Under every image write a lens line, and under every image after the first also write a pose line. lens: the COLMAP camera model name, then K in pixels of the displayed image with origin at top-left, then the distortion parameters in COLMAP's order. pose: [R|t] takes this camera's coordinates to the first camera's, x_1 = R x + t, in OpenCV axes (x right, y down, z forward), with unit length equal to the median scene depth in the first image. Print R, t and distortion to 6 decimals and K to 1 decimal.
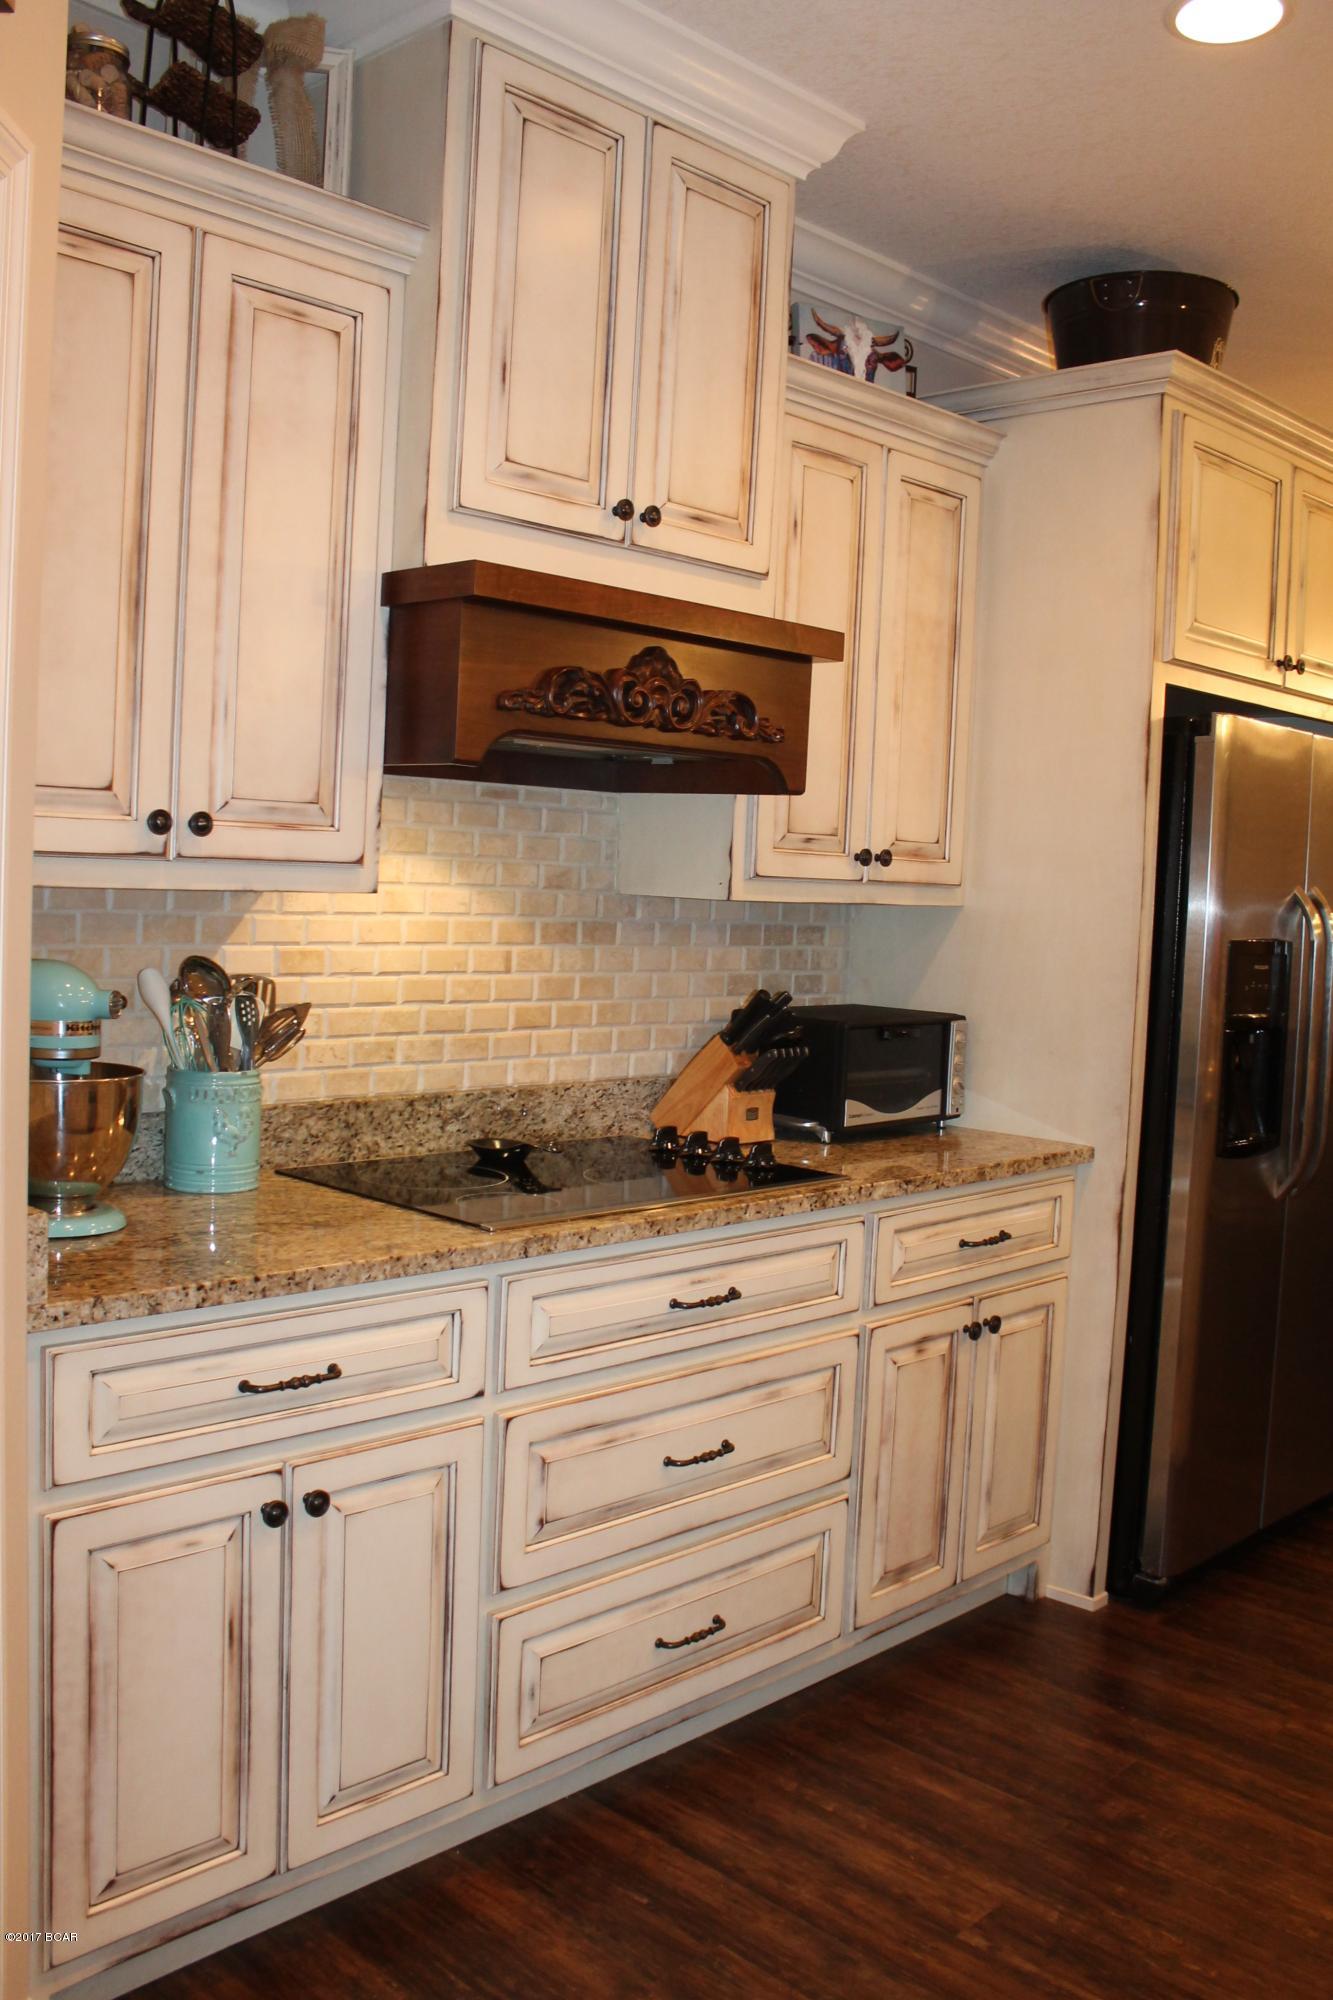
lens RADIAL K [[1710.4, 0, 666.5], [0, 1710.4, 1000.0], [0, 0, 1]] dist [-0.166498, 0.136669]
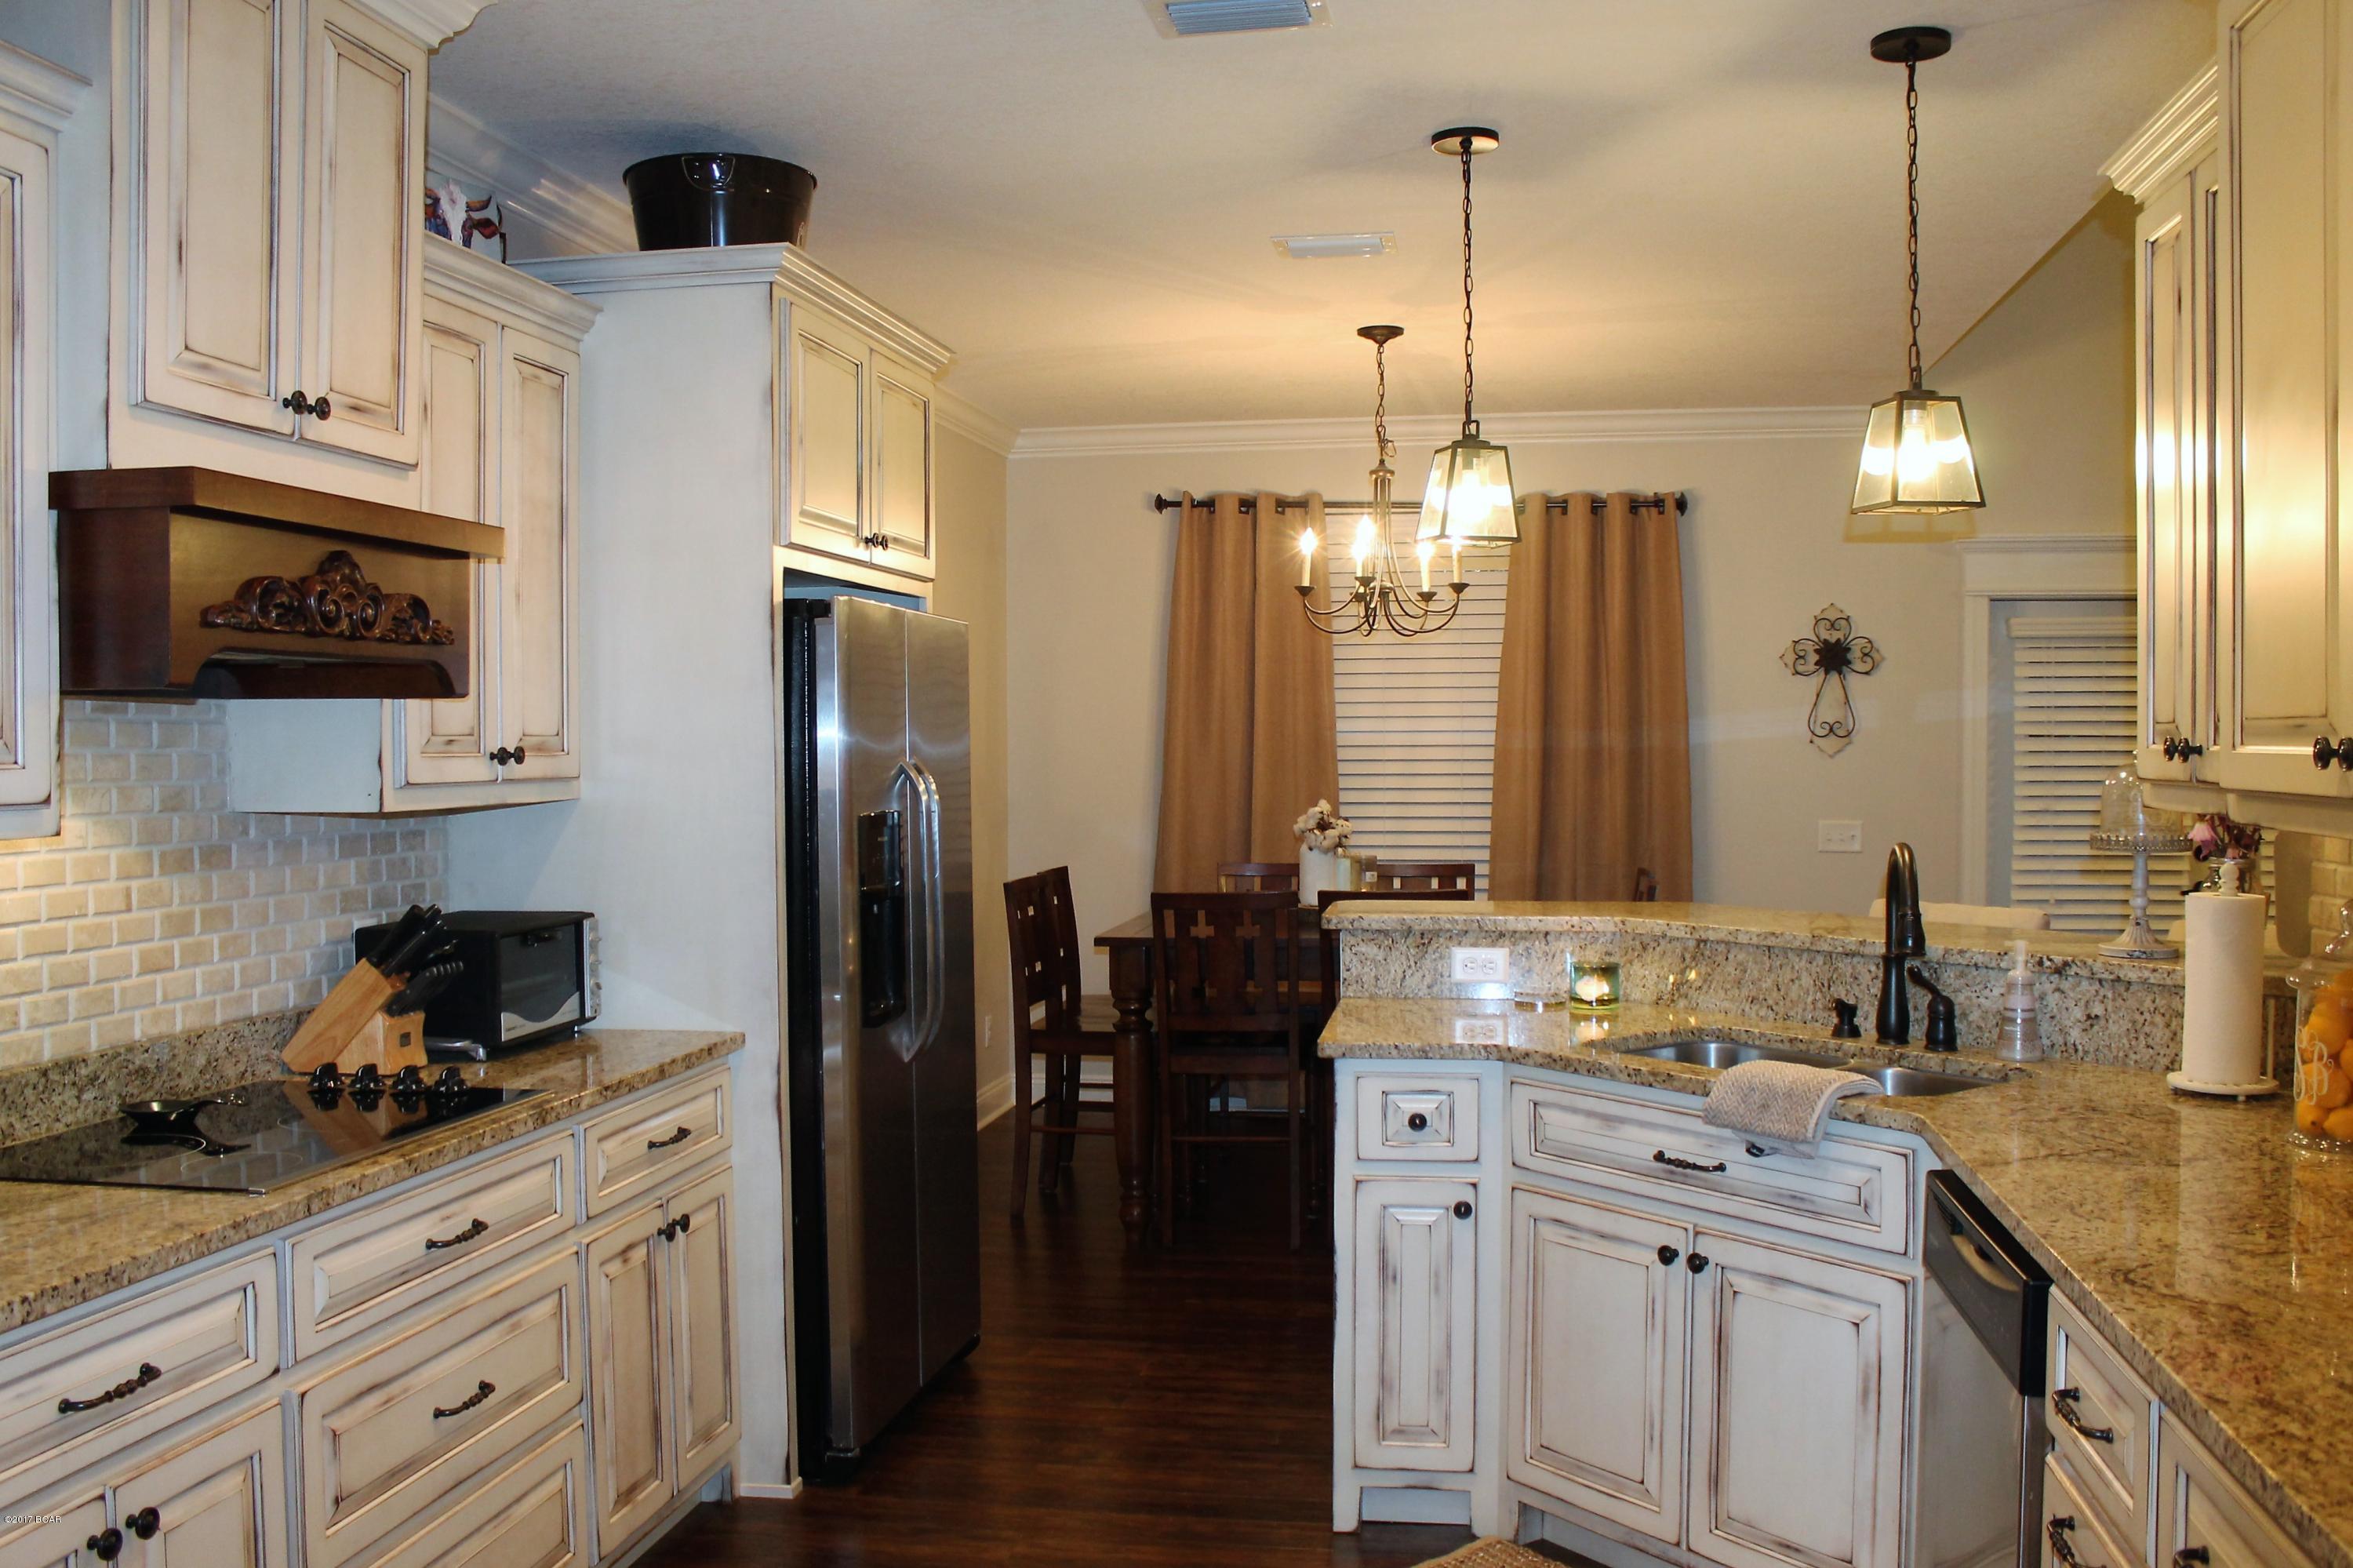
lens RADIAL K [[2012.3, 0, 1155.7], [0, 2012.3, 788.2], [0, 0, 1]] dist [-0.166498, 0.136669]
pose [[0.819185, -0.060916, 0.570285, -0.231486], [0.083161, 0.996451, -0.013018, -0.022866], [-0.567468, 0.058089, 0.821344, -0.119955]]
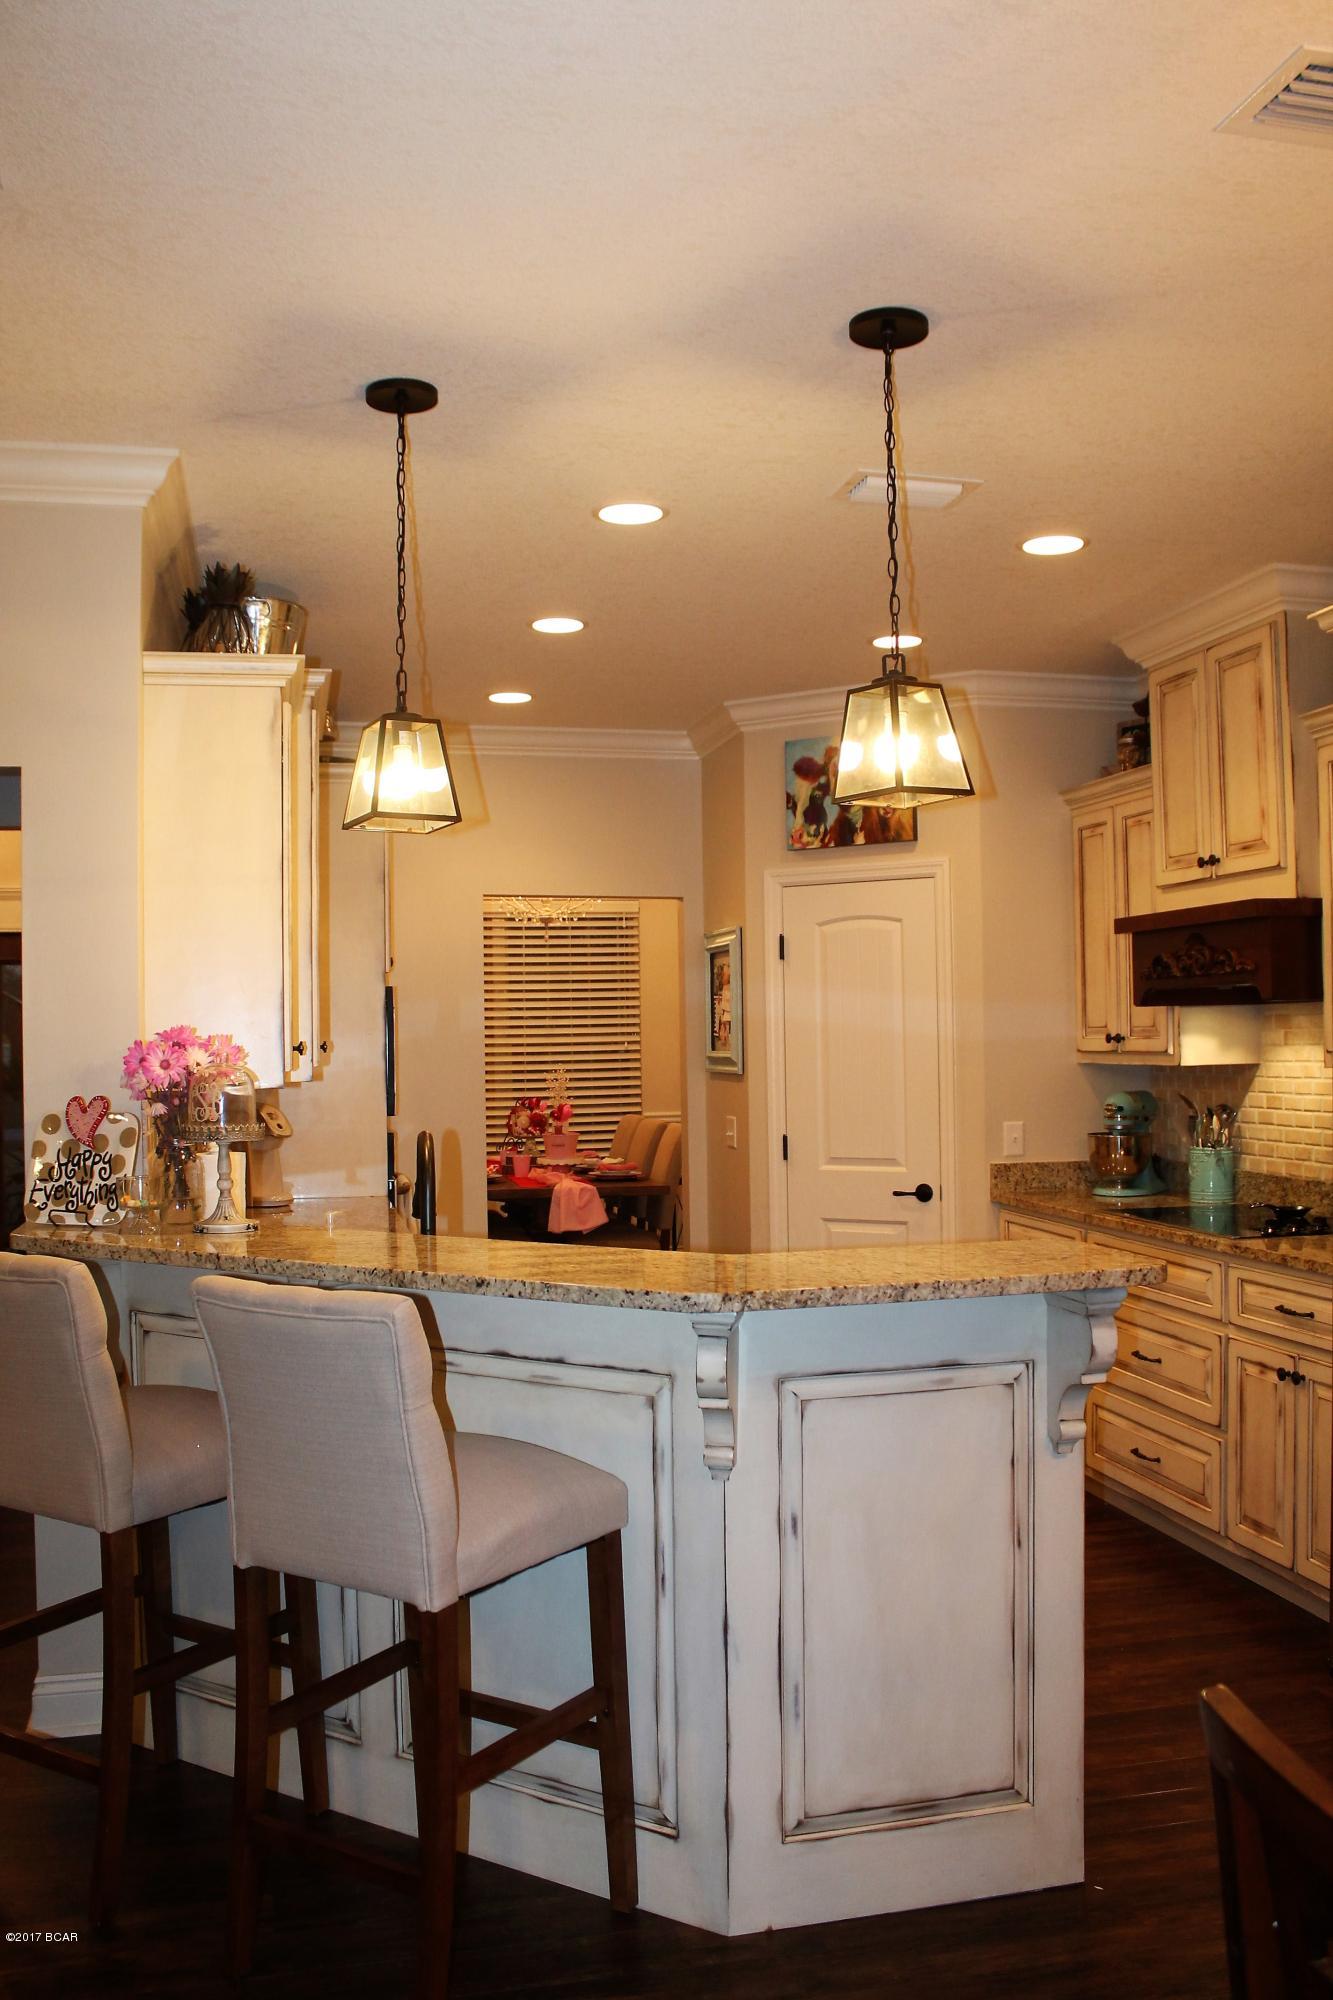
lens RADIAL K [[1710.4, 0, 666.5], [0, 1710.4, 1000.0], [0, 0, 1]] dist [-0.166498, 0.136669]
pose [[-0.526401, -0.053876, -0.848528, 1.672433], [-0.074989, 0.997043, -0.016785, -0.050734], [0.846923, 0.054795, -0.528885, 1.317989]]
